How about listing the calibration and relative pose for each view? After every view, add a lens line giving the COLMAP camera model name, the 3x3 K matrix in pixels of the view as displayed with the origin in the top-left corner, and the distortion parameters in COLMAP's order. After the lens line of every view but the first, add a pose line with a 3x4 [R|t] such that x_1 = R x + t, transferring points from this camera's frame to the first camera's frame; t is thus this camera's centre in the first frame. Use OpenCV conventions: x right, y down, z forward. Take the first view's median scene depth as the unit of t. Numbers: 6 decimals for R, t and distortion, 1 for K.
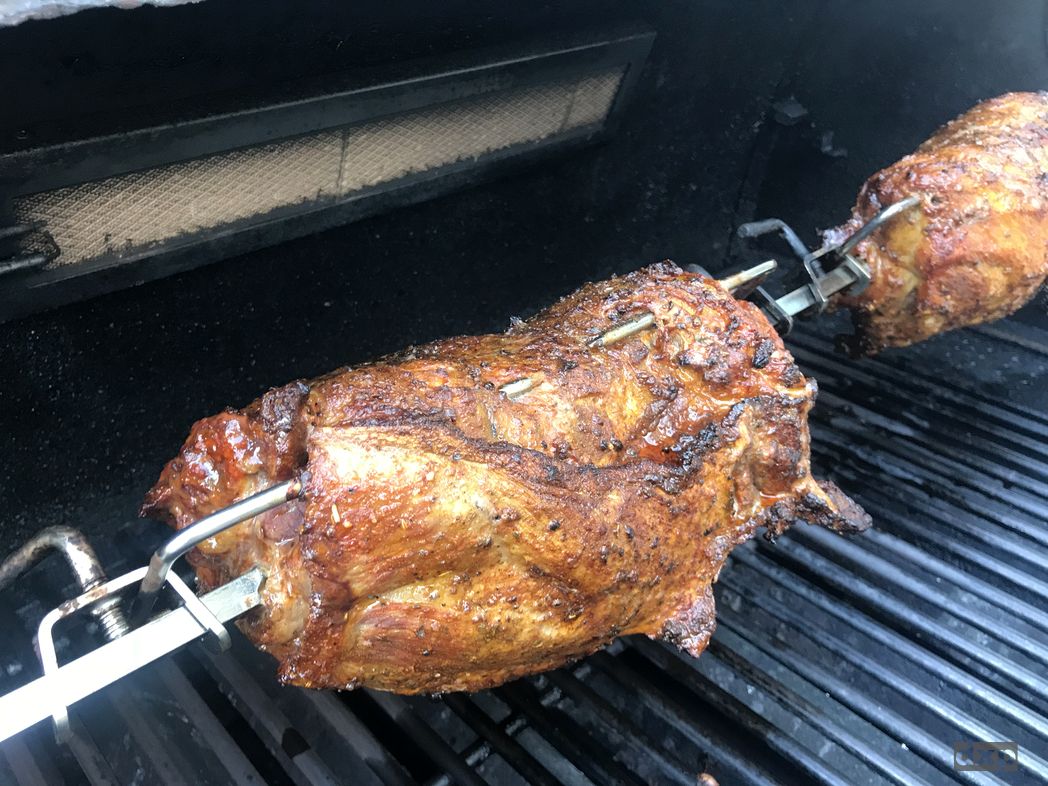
lens RADIAL K [[892.5, 0, 523.3], [0, 892.5, 359.1], [0, 0, 1]] dist [0.005343, 0.001545]
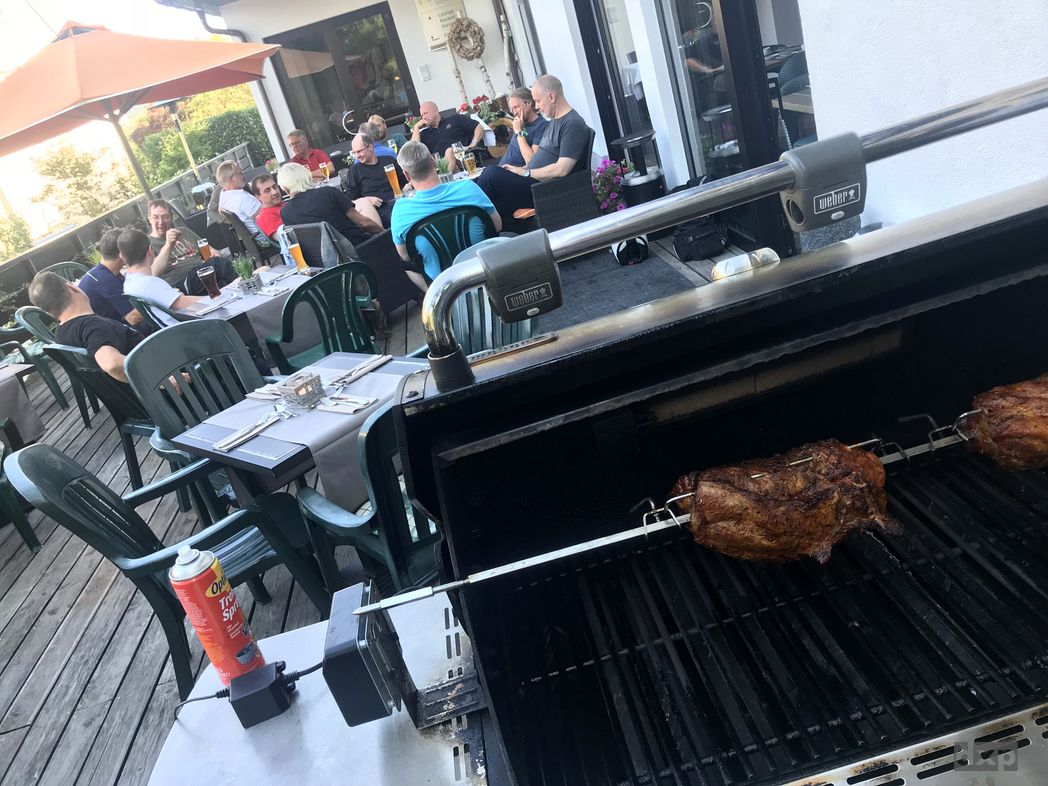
lens RADIAL K [[862.7, 0, 524.0], [0, 862.7, 393.0], [0, 0, 1]] dist [0.002406, 0.000139]
pose [[0.783818, 0.034041, -0.620056, 1.455358], [-0.045841, 0.998944, -0.003105, -0.259000], [0.619296, 0.030858, 0.784551, -2.461756]]
